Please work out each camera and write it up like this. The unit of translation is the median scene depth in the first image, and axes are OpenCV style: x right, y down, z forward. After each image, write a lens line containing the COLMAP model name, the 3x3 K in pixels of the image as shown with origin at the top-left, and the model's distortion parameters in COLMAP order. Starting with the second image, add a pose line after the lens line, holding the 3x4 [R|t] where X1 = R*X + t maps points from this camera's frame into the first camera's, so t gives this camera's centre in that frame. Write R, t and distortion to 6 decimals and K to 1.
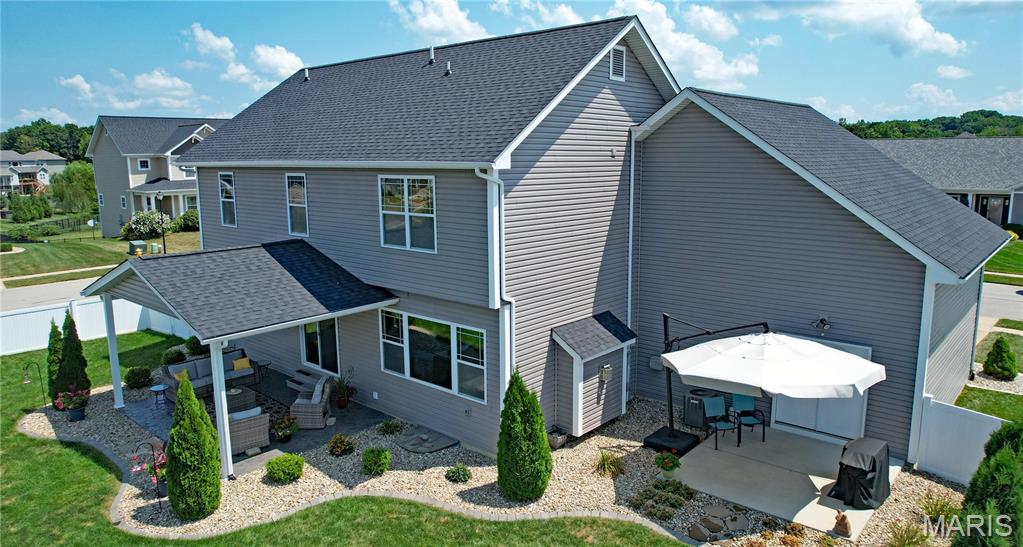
lens RADIAL K [[666.0, 0, 511.5], [0, 666.0, 273.5], [0, 0, 1]] dist [-0.078438, 0.076269]
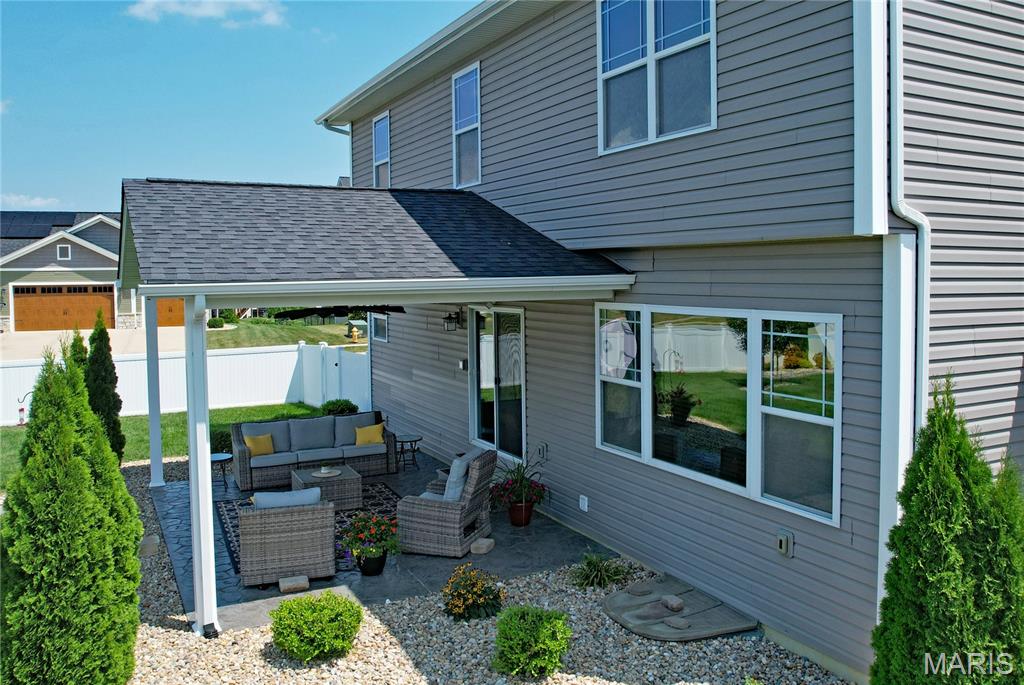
lens RADIAL K [[848.1, 0, 555.2], [0, 848.1, 320.4], [0, 0, 1]] dist [-0.043432, 0.012337]
pose [[0.938491, 0.017001, -0.344885, -0.025117], [-0.056173, 0.992999, -0.103907, 0.138796], [0.340704, 0.116889, 0.932876, 0.491455]]
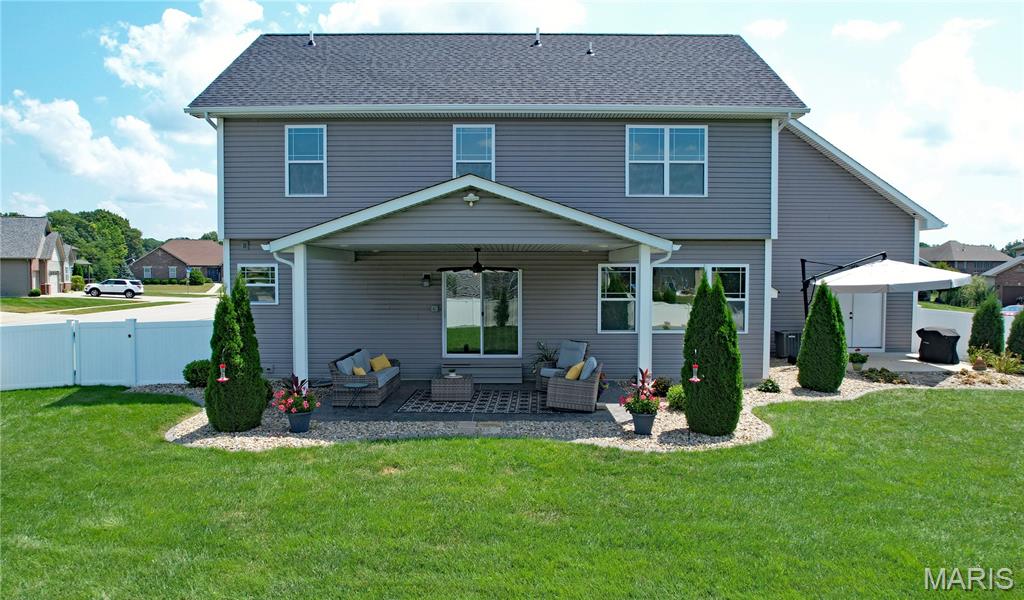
lens RADIAL K [[703.3, 0, 501.8], [0, 703.3, 299.9], [0, 0, 1]] dist [-0.040252, -0.000300]
pose [[0.759523, -0.018528, 0.650217, -1.083945], [0.107292, 0.989471, -0.097133, 0.206305], [-0.641571, 0.143538, 0.753514, 0.365127]]
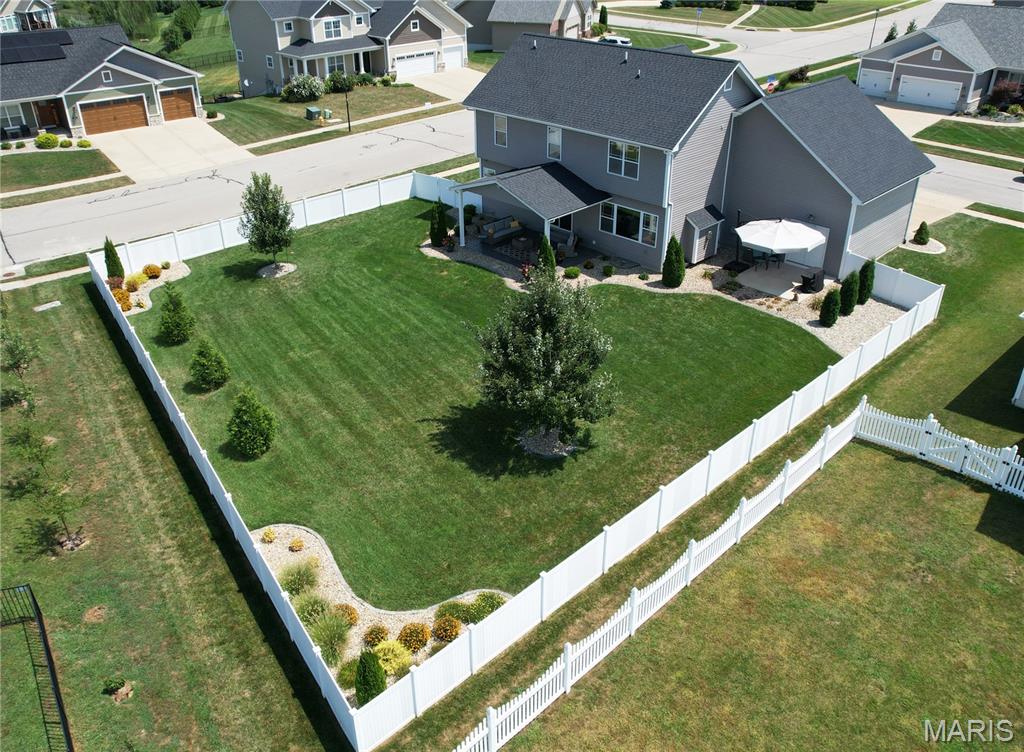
lens RADIAL K [[826.5, 0, 512.0], [0, 826.5, 376.0], [0, 0, 1]] dist [-0.044785, -0.005933]
pose [[0.997754, 0.033413, -0.058051, -0.343602], [-0.011632, 0.939958, 0.341091, -0.342609], [0.065962, -0.339650, 0.938236, -1.802542]]
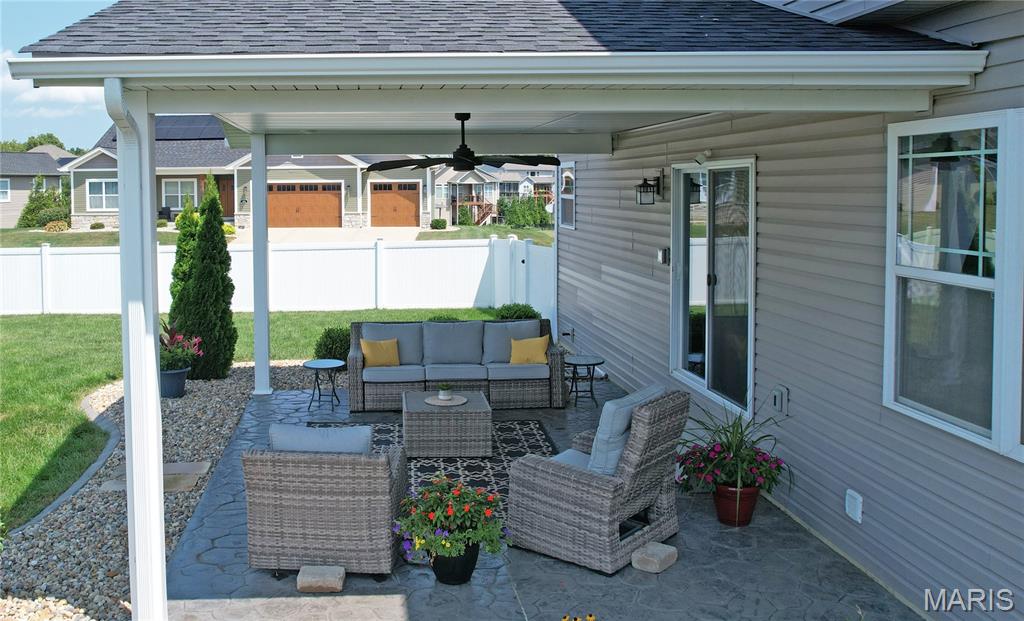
lens RADIAL K [[896.2, 0, 398.6], [0, 896.2, 237.8], [0, 0, 1]] dist [-0.037458, 0.007861]
pose [[0.688265, 0.039793, -0.724367, -0.099838], [-0.118982, 0.991165, -0.058603, 0.143821], [0.715636, 0.126521, 0.686919, 0.736027]]
